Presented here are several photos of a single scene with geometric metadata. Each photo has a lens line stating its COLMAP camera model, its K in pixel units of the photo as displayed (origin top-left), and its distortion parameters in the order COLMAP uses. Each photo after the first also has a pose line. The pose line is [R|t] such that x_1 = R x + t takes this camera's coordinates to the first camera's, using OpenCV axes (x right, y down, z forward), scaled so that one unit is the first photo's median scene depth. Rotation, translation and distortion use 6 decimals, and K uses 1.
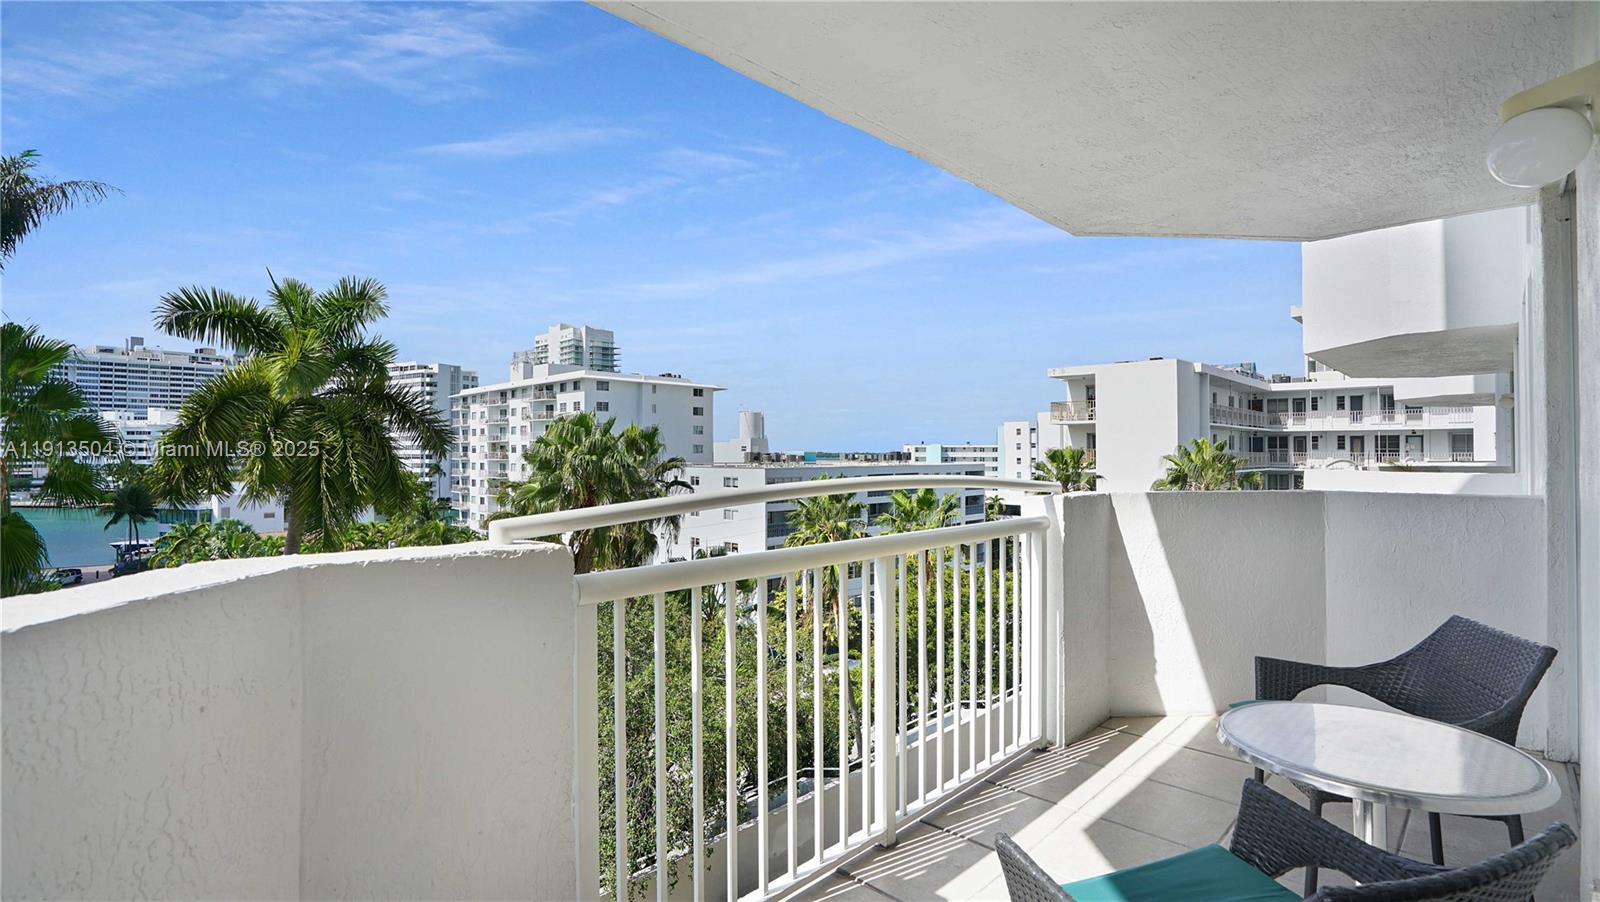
lens RADIAL K [[749.8, 0, 762.4], [0, 749.8, 427.5], [0, 0, 1]] dist [-0.001028, 0.000135]
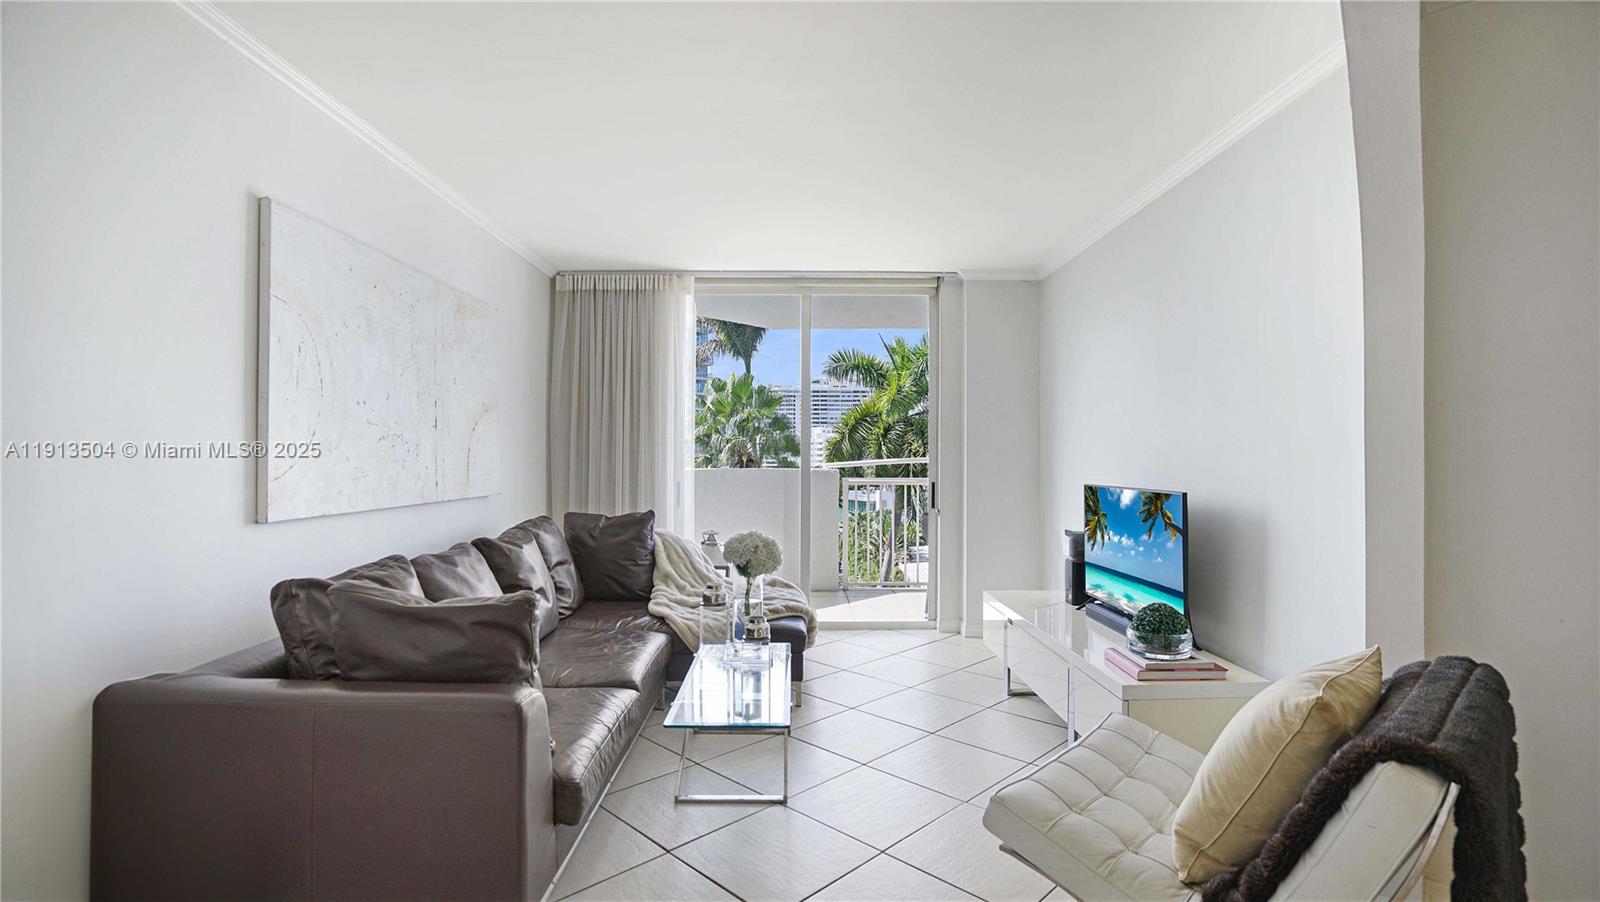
lens RADIAL K [[741.6, 0, 796.2], [0, 741.6, 454.7], [0, 0, 1]] dist [-0.056290, 0.021415]
pose [[0.733826, -0.000829, -0.679337, 0.155335], [0.019903, 0.999596, 0.020280, -0.000499], [0.679045, -0.028403, 0.733547, -0.146588]]
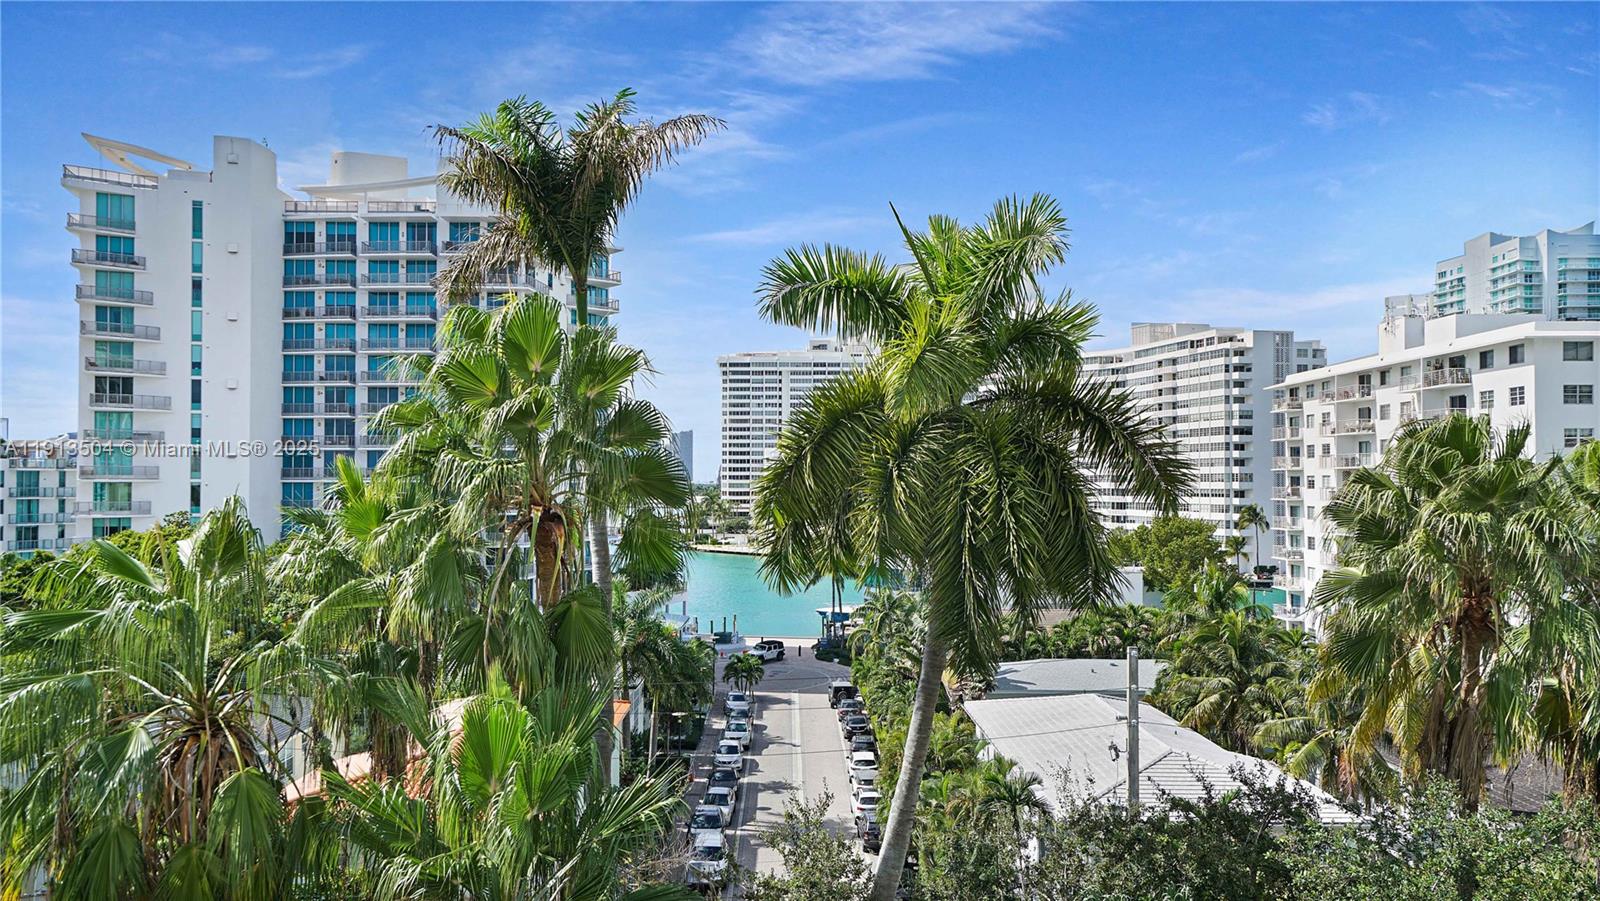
lens RADIAL K [[1337.6, 0, 796.8], [0, 1337.6, 460.1], [0, 0, 1]] dist [0.049148, -0.002459]
pose [[0.738683, -0.009349, -0.673988, 0.017448], [0.019064, 0.999794, 0.007025, -0.006355], [0.673784, -0.018038, 0.738709, 0.084964]]
